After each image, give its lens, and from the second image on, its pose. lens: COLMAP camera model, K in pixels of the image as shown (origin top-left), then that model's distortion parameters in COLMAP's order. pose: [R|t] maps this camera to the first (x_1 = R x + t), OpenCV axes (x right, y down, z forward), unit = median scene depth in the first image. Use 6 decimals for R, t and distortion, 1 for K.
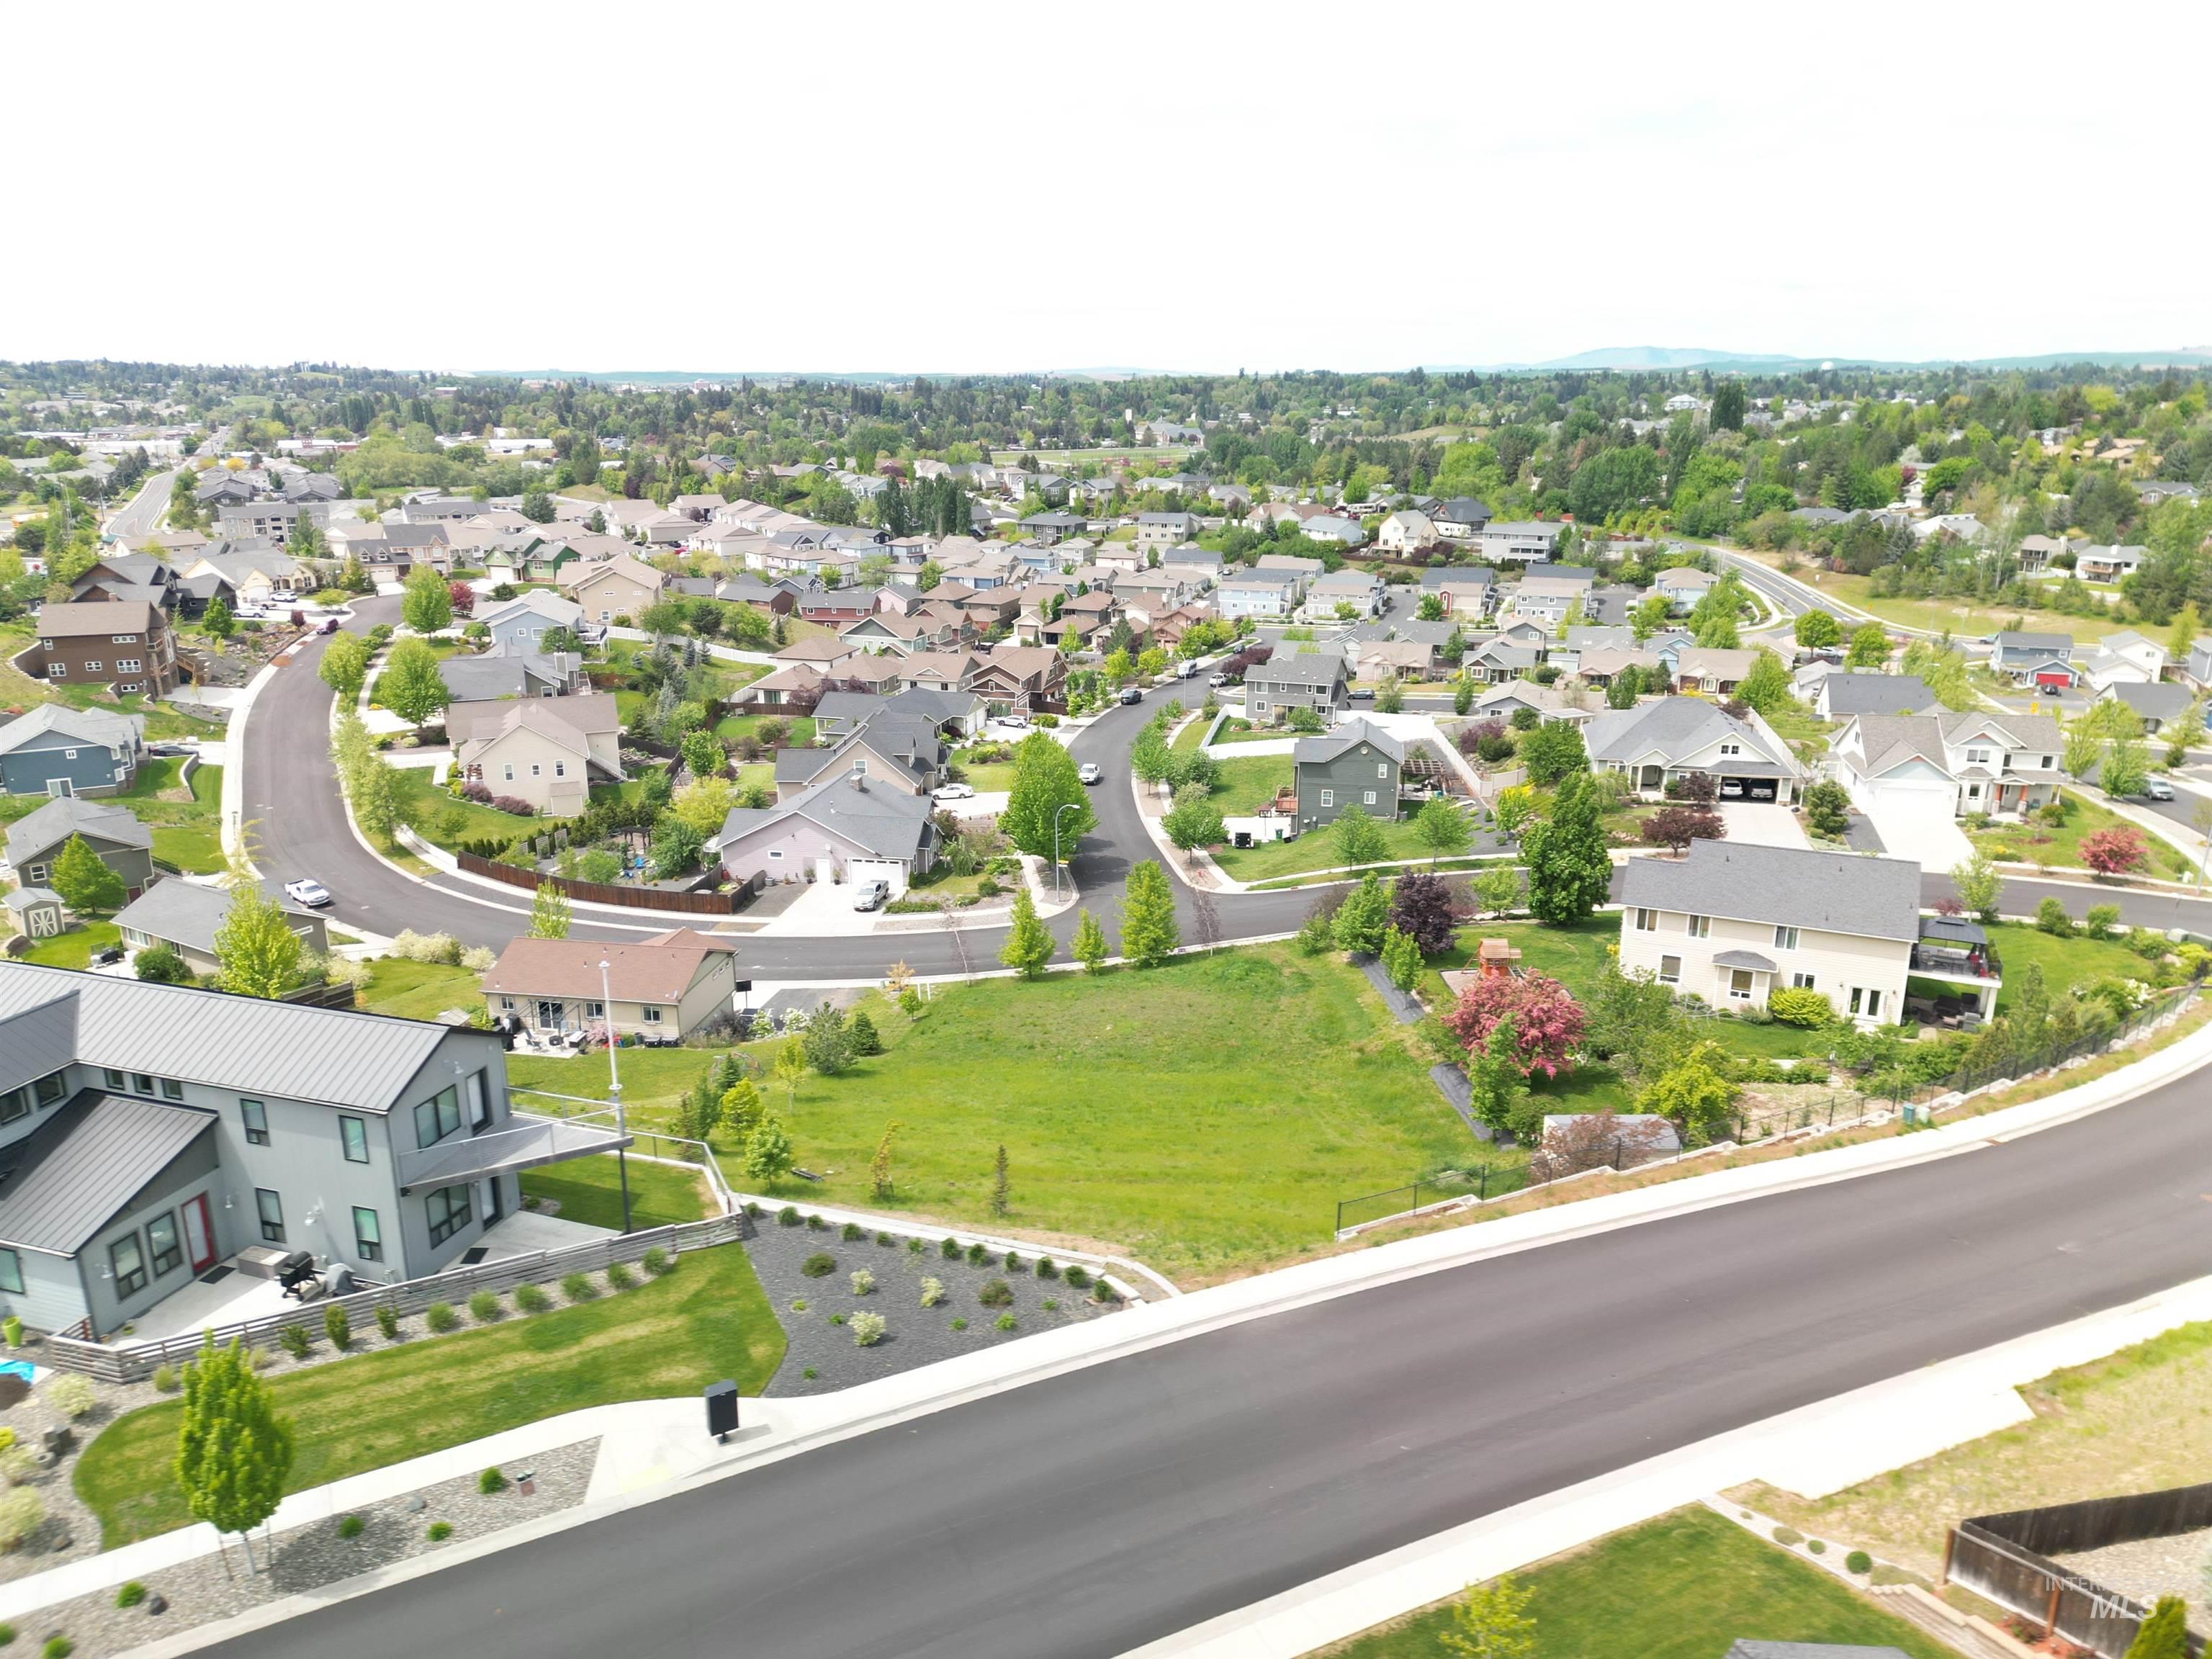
lens RADIAL K [[1531.1, 0, 1109.2], [0, 1531.1, 841.3], [0, 0, 1]] dist [0.089261, -0.095201]
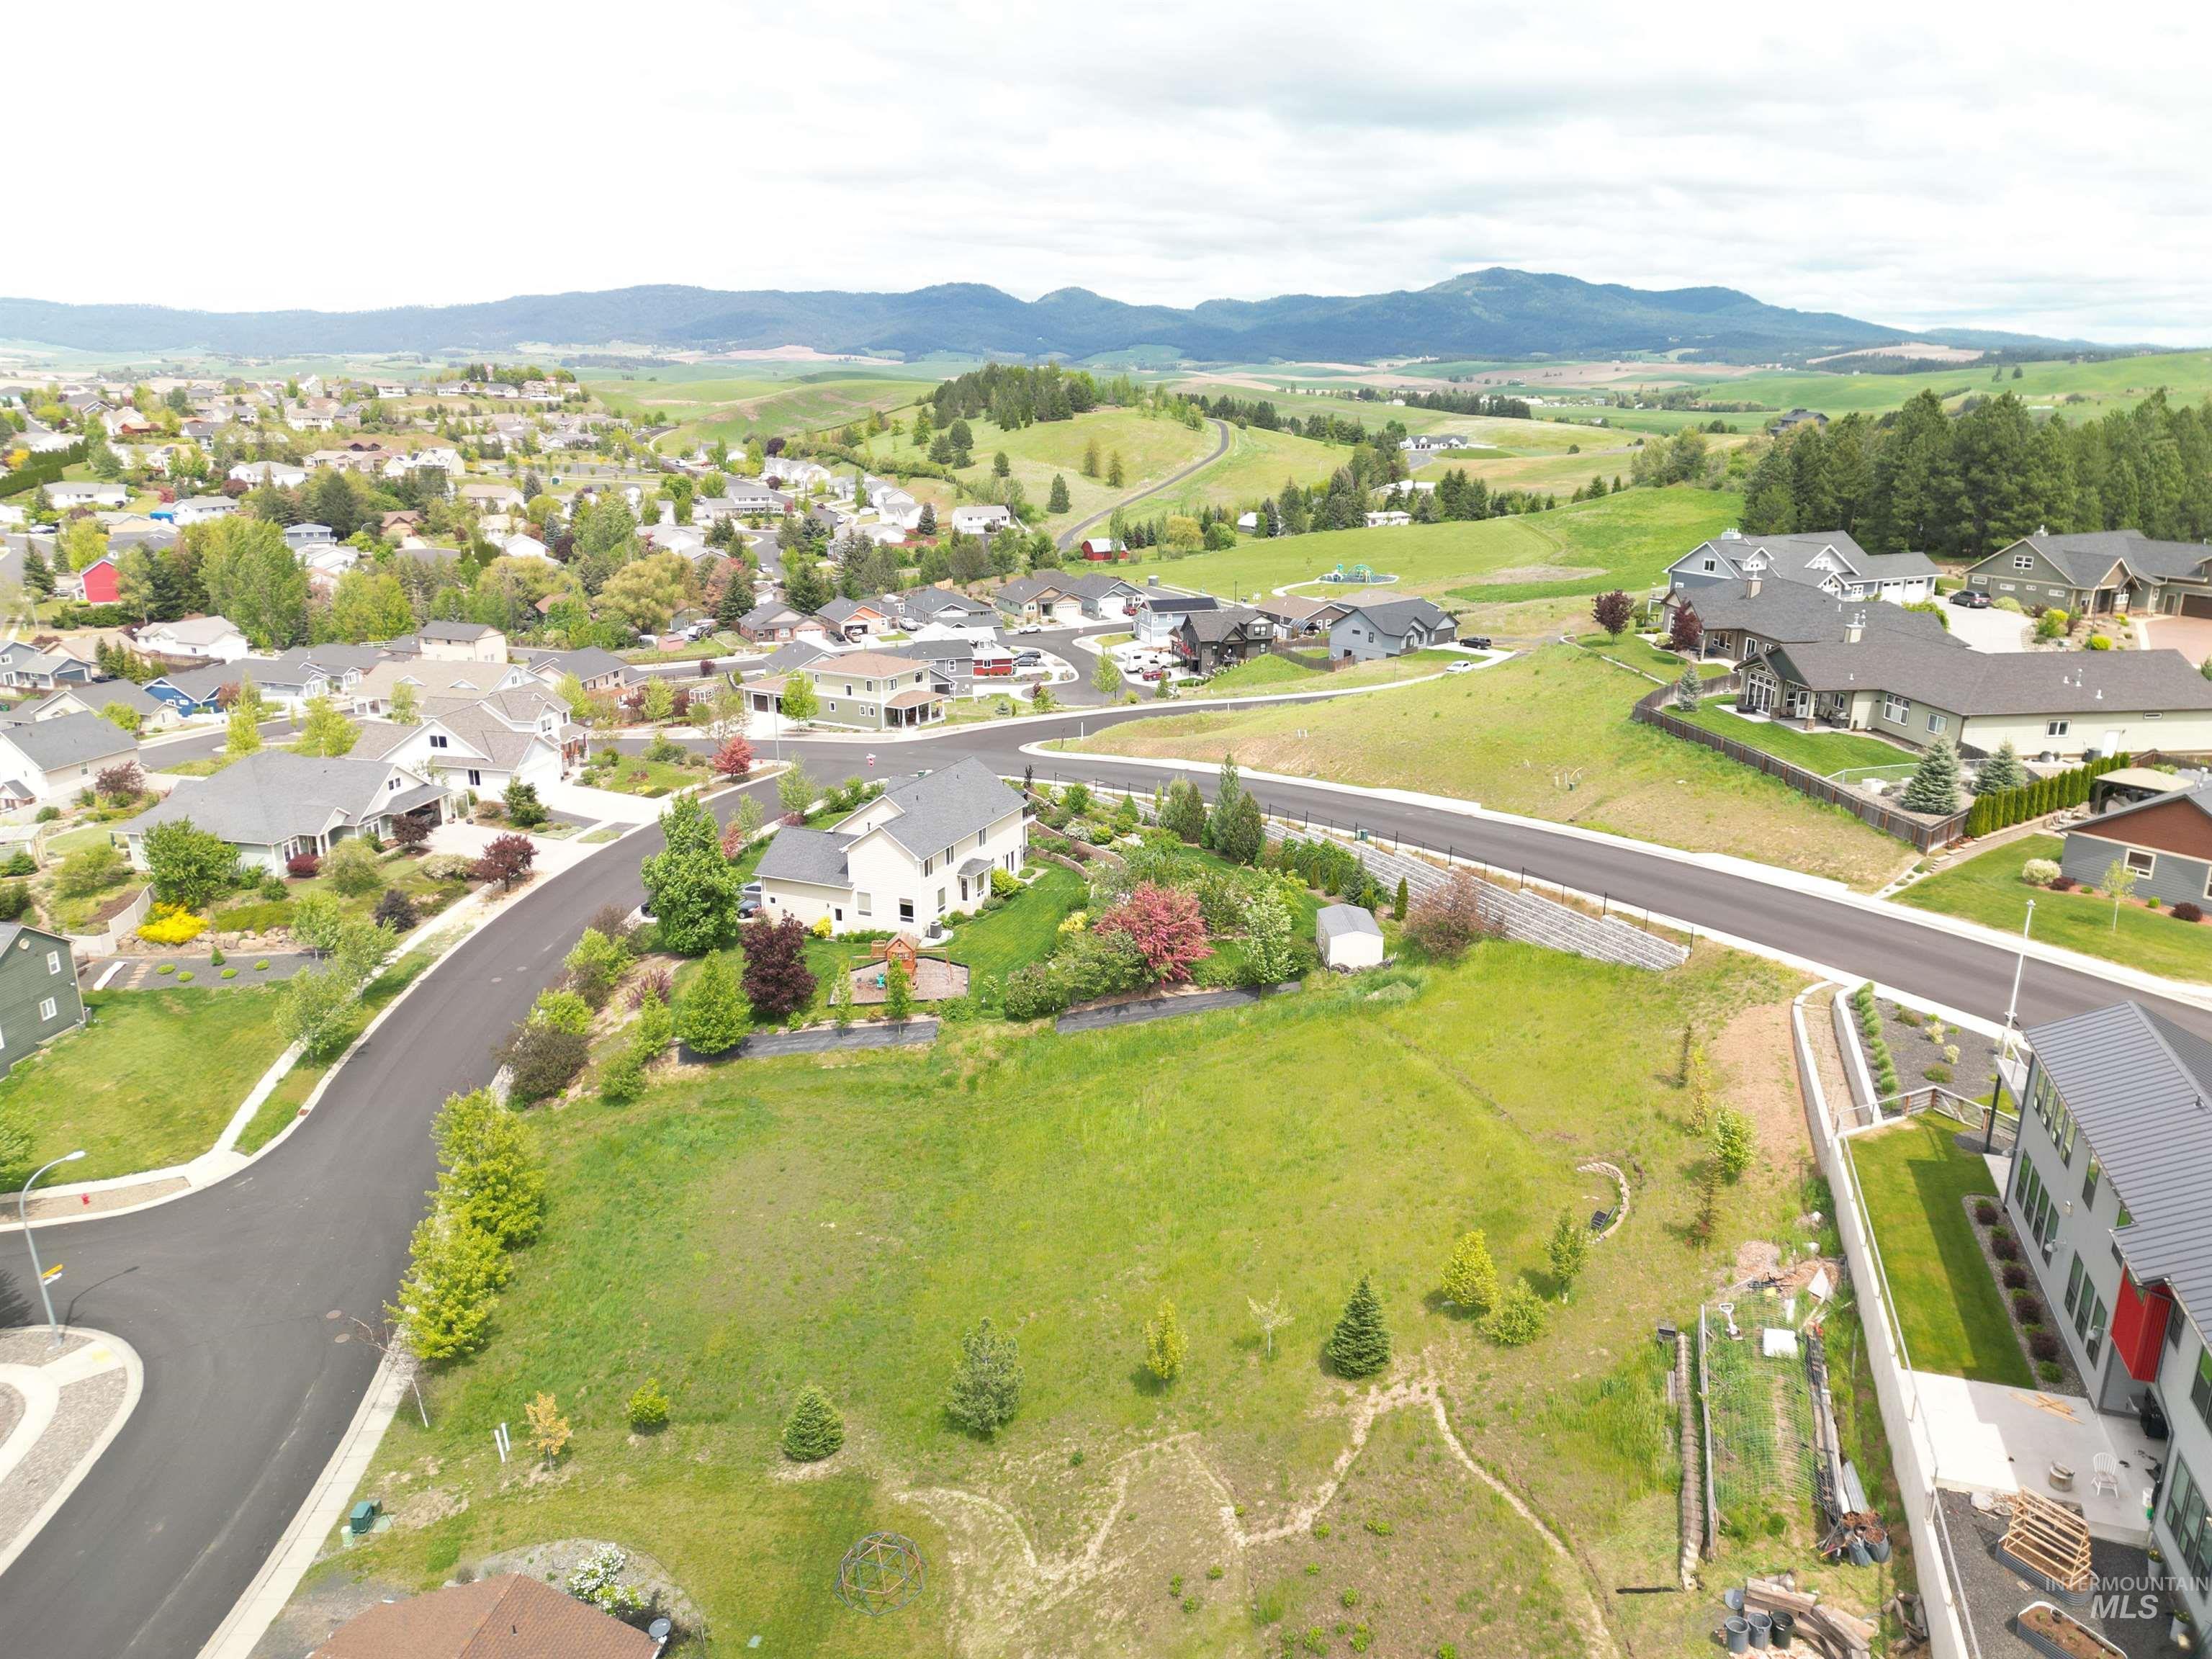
lens RADIAL K [[1534.5, 0, 1108.9], [0, 1534.5, 836.7], [0, 0, 1]] dist [0.078638, -0.072050]
pose [[0.001949, -0.288170, 0.957577, -0.285142], [0.287361, 0.917352, 0.275480, -0.095363], [-0.957820, 0.274634, 0.084597, 0.311558]]
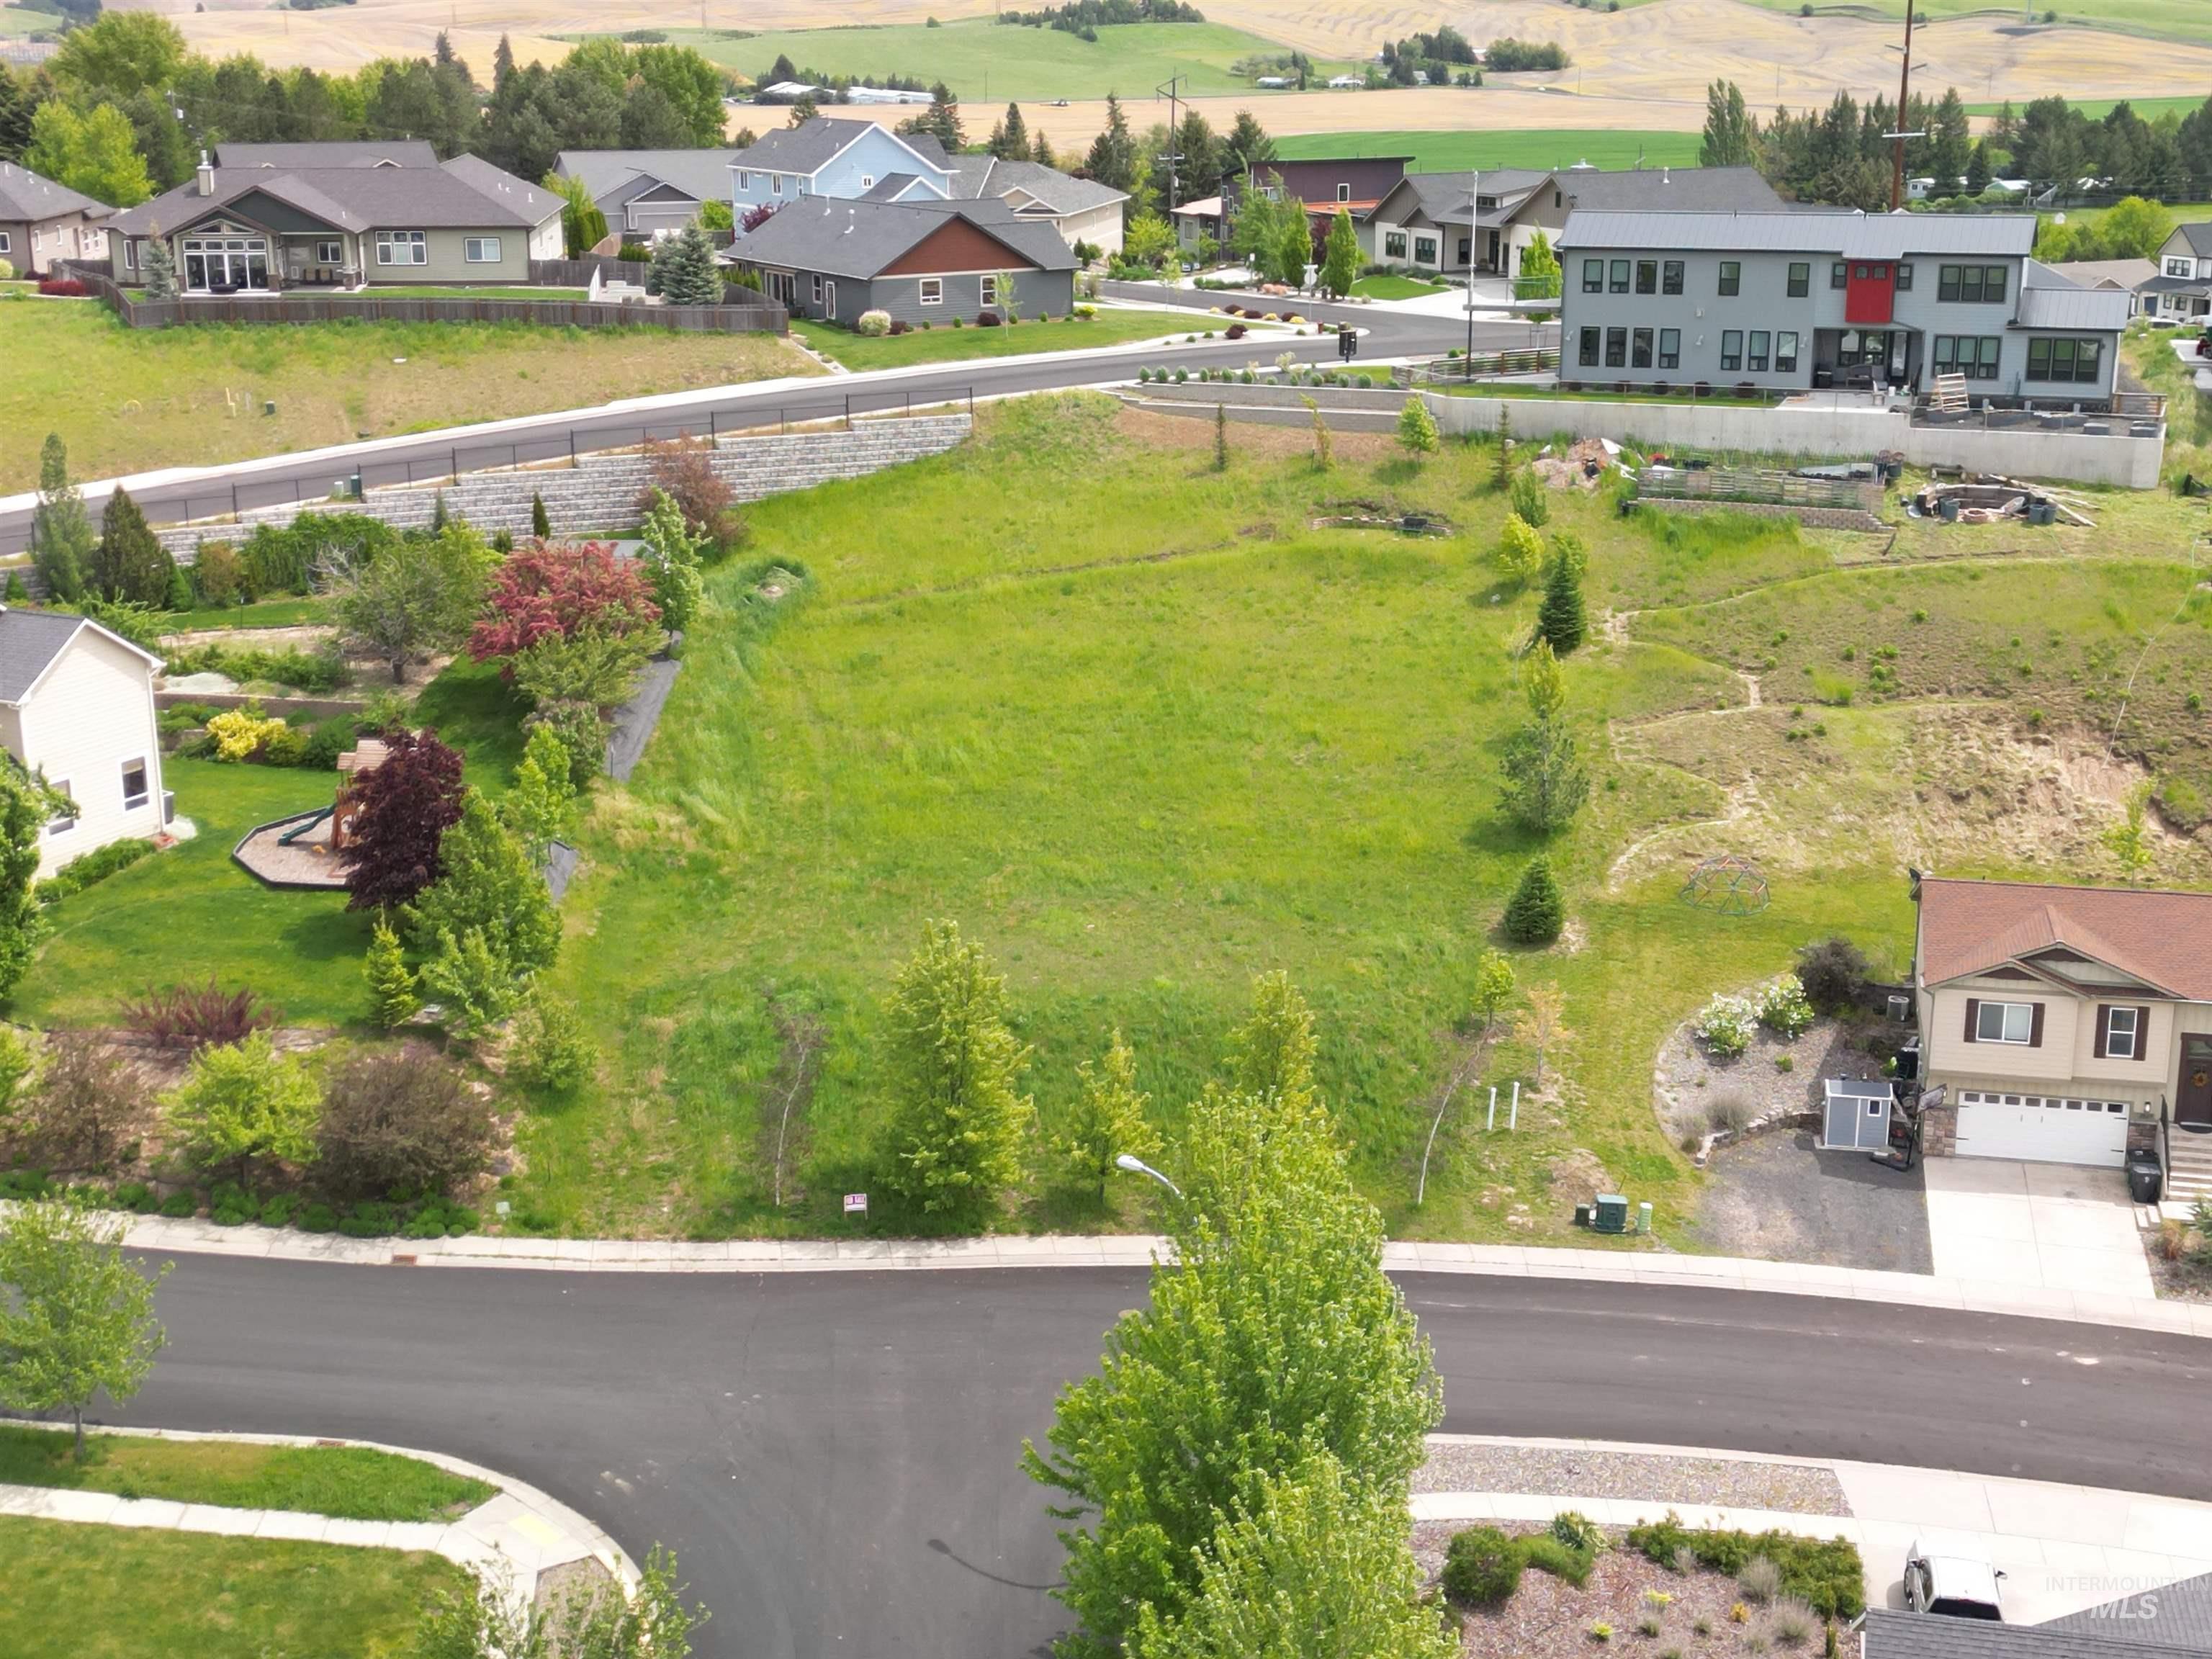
lens RADIAL K [[2891.1, 0, 1106.0], [0, 2891.1, 829.5], [0, 0, 1]] dist [0.152548, -0.370243]
pose [[-0.998907, -0.009400, 0.045781, -0.021731], [0.016817, 0.841663, 0.539741, -0.187914], [-0.043606, 0.539921, -0.840585, 0.762438]]
